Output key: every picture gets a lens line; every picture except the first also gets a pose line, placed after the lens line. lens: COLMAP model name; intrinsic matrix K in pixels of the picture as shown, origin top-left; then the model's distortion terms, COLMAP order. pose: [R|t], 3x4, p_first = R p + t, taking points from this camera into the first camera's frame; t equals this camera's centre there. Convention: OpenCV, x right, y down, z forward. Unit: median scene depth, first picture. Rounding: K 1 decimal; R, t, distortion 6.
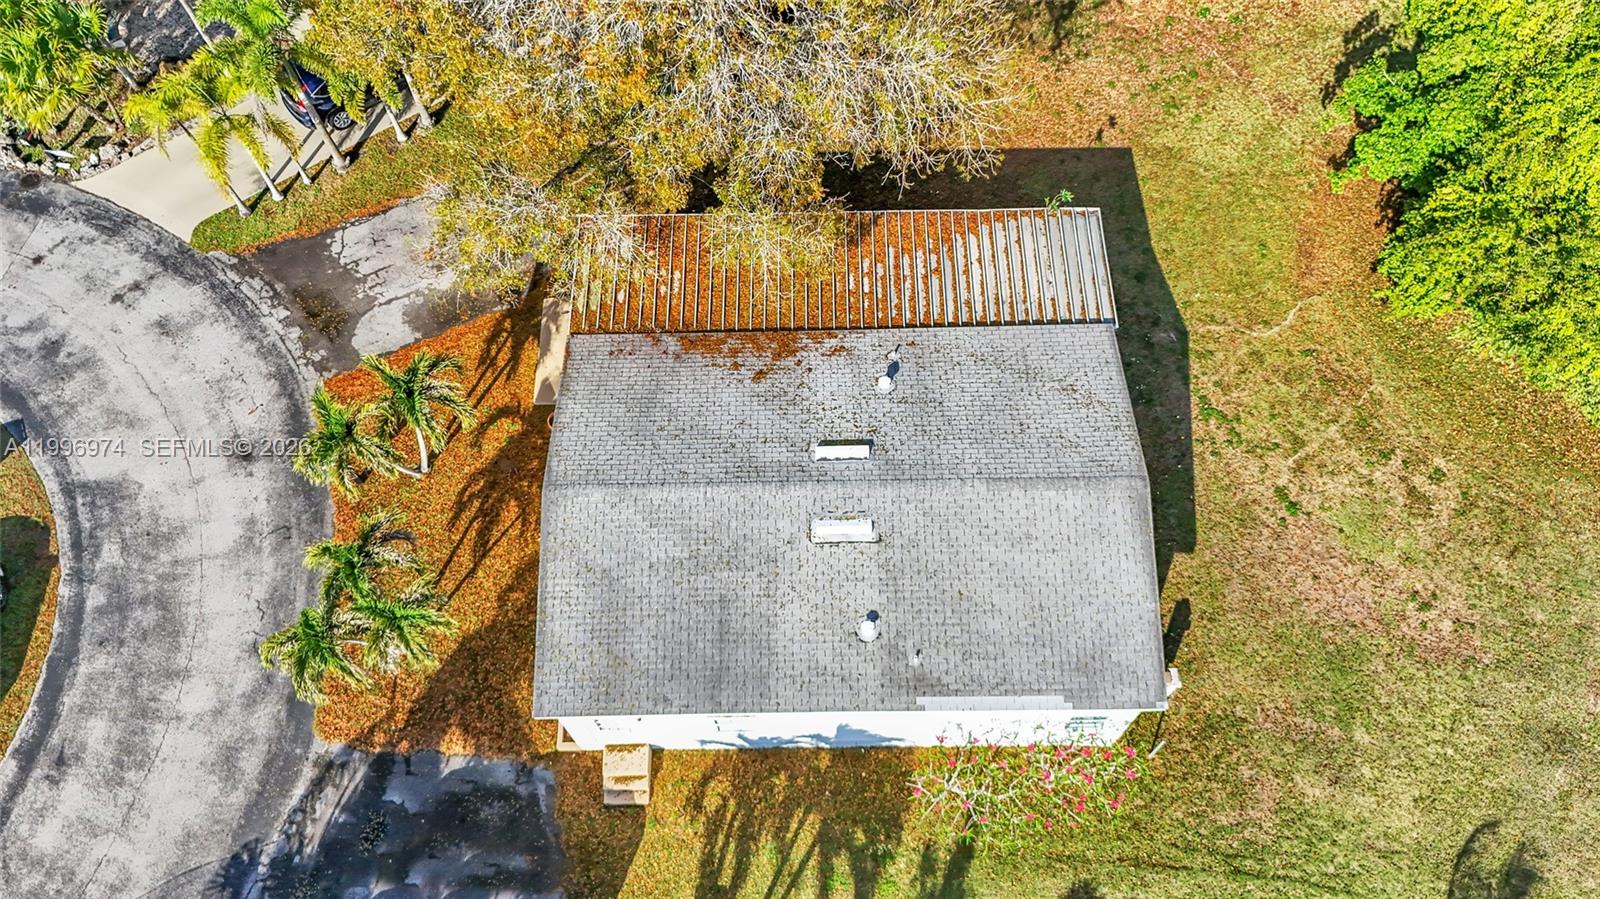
lens RADIAL K [[1239.8, 0, 801.6], [0, 1239.8, 474.4], [0, 0, 1]] dist [-0.001840, 0.000968]
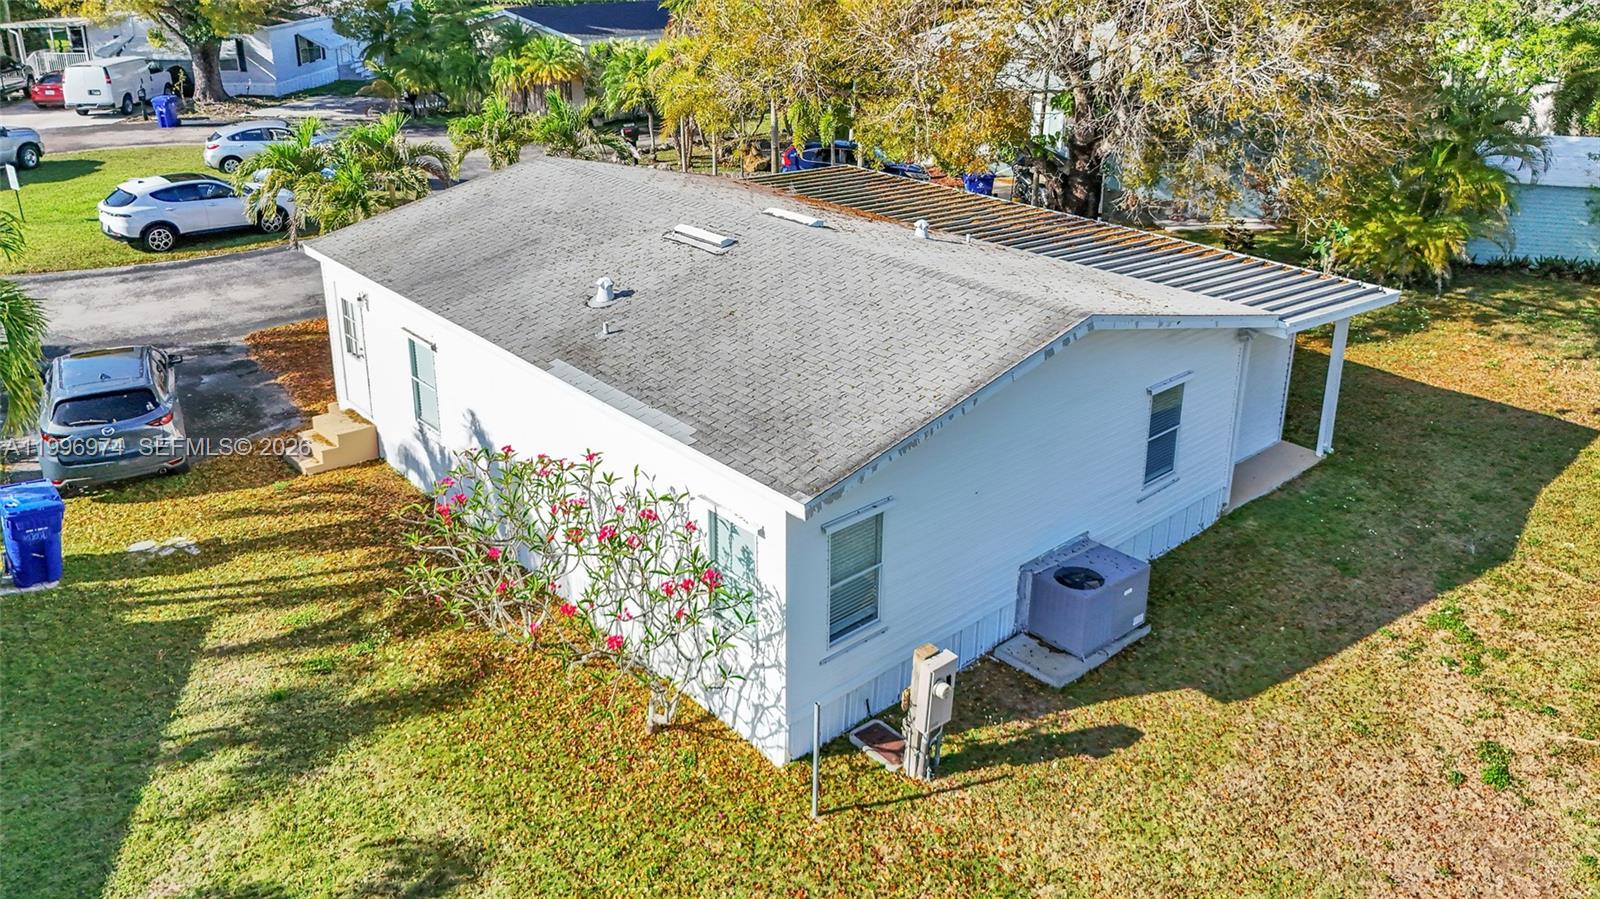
lens RADIAL K [[1250.5, 0, 796.0], [0, 1250.5, 315.3], [0, 0, 1]] dist [0.013958, 0.002204]
pose [[0.654227, 0.259061, -0.710545, 0.531355], [-0.684508, 0.602348, -0.410641, 0.296040], [0.321614, 0.755026, 0.571402, 0.564180]]
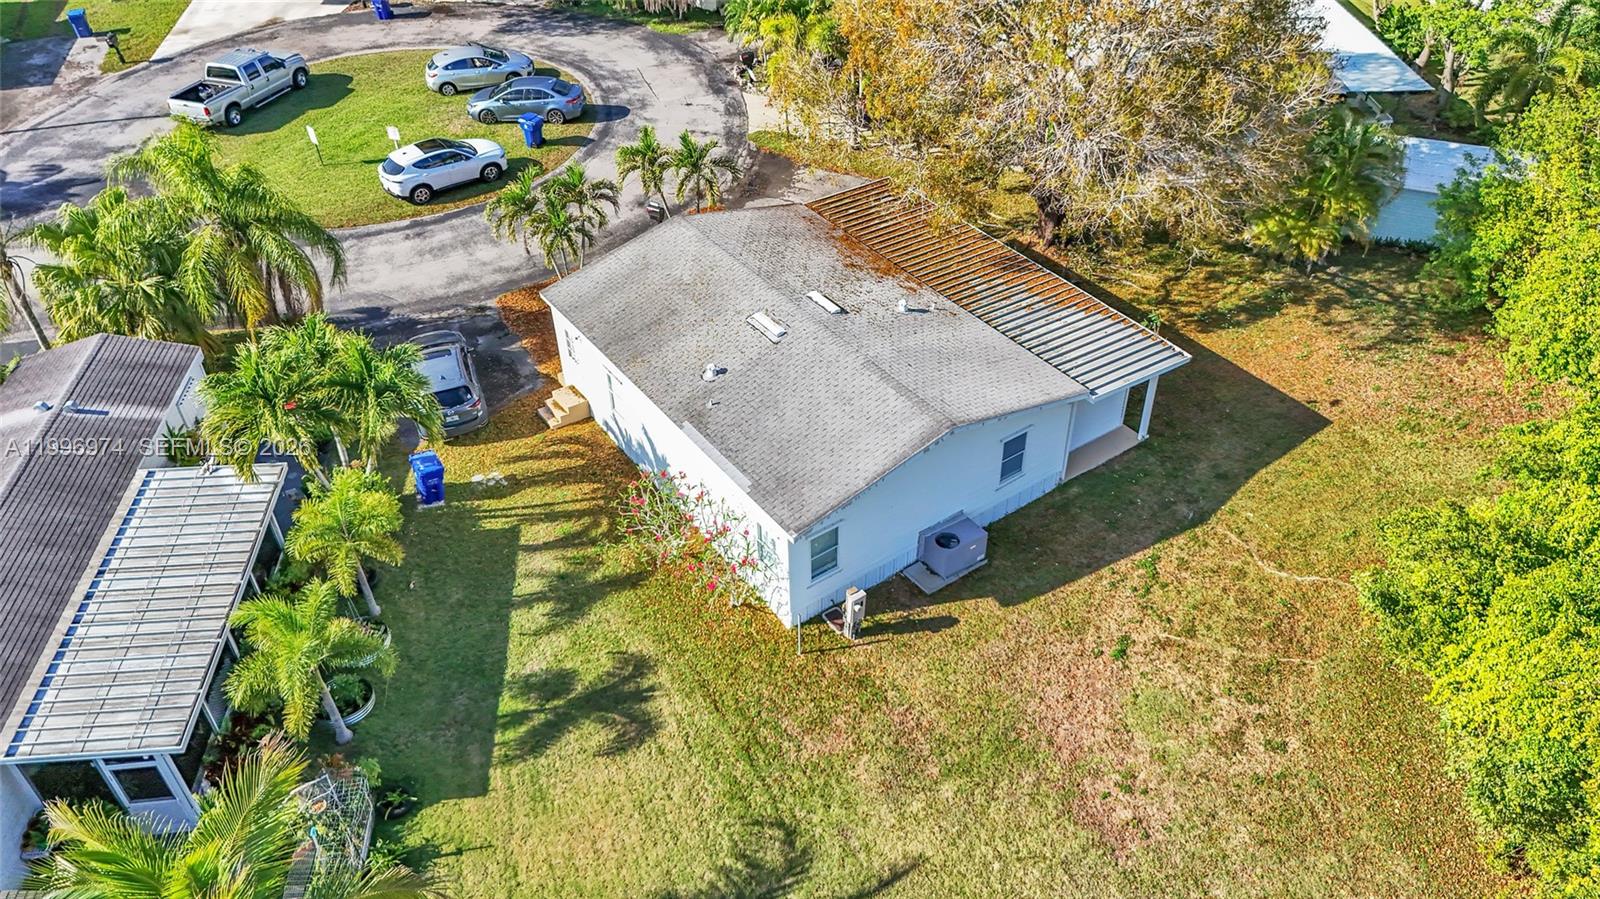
lens RADIAL K [[1213.2, 0, 800.0], [0, 1213.2, 449.5], [0, 0, 1]] dist [0.031362, -0.004527]
pose [[0.567152, 0.524859, -0.634714, 0.802903], [-0.732952, 0.673142, -0.098297, 0.201732], [0.375661, 0.520964, 0.766469, 0.115203]]
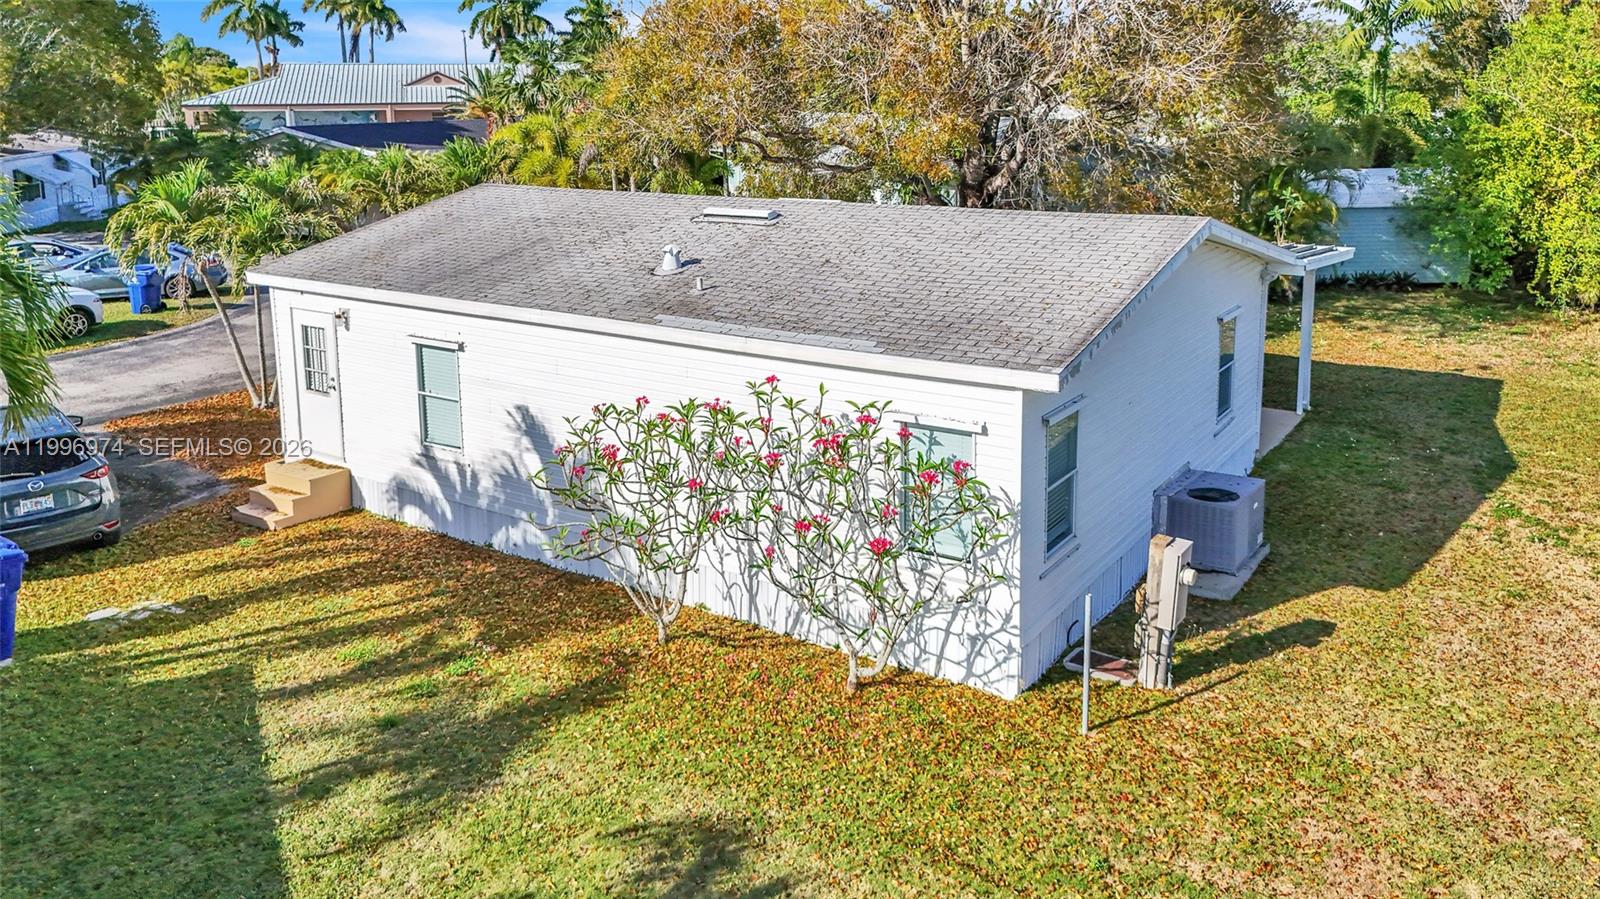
lens RADIAL K [[1249.8, 0, 795.7], [0, 1249.8, 290.7], [0, 0, 1]] dist [0.029347, -0.001984]
pose [[0.825018, 0.099777, -0.556229, 0.399783], [-0.506869, 0.565855, -0.650302, 0.445330], [0.249859, 0.818446, 0.517414, 0.605950]]
